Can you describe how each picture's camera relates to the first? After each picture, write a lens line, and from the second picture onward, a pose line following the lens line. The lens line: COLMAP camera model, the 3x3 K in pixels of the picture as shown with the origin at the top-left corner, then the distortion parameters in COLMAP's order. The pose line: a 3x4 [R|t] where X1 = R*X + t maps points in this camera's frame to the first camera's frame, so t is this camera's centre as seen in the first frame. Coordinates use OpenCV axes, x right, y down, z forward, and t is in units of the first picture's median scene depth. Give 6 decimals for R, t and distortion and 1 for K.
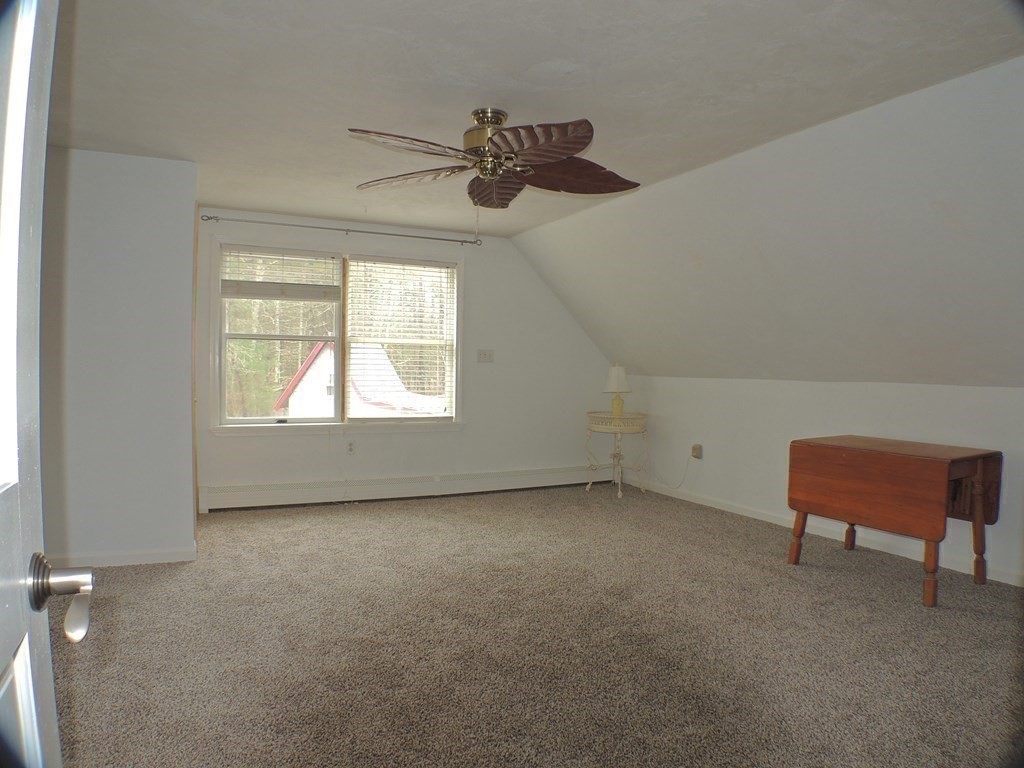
lens RADIAL K [[669.0, 0, 512.0], [0, 669.0, 384.0], [0, 0, 1]] dist [-0.086645, 0.003448]
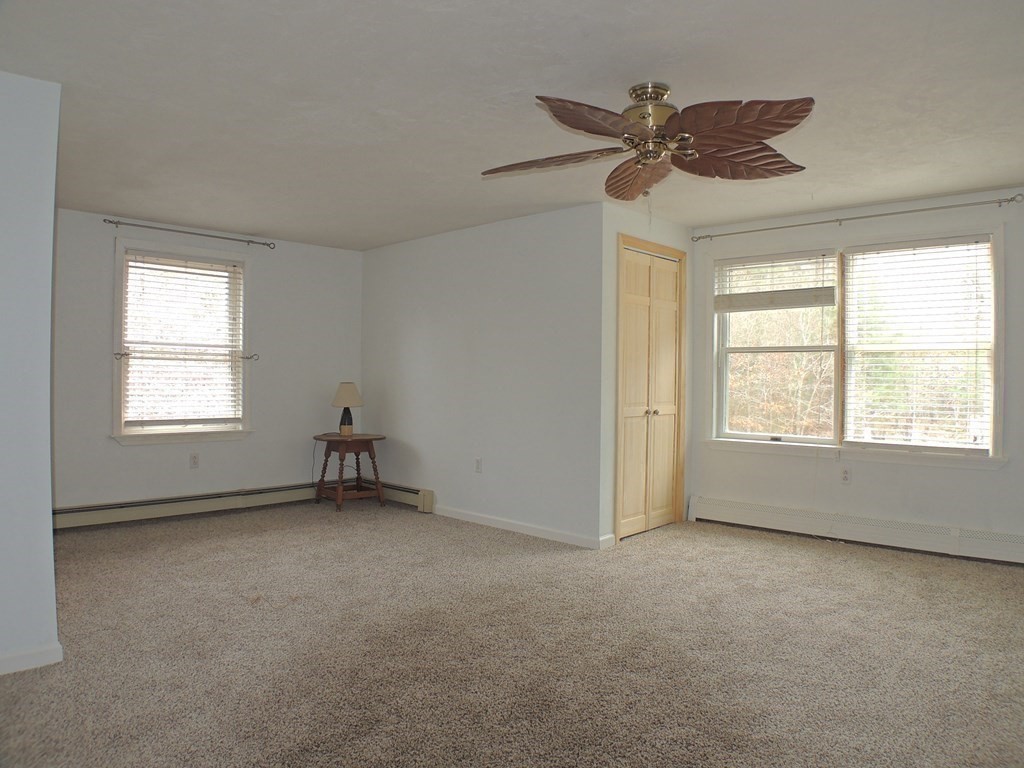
lens RADIAL K [[722.2, 0, 512.0], [0, 722.2, 384.0], [0, 0, 1]] dist [-0.106124, 0.000391]
pose [[0.342921, -0.003456, -0.939358, 0.467470], [-0.022668, 0.999672, -0.011953, -0.000794], [0.939091, 0.025392, 0.342730, 0.306647]]
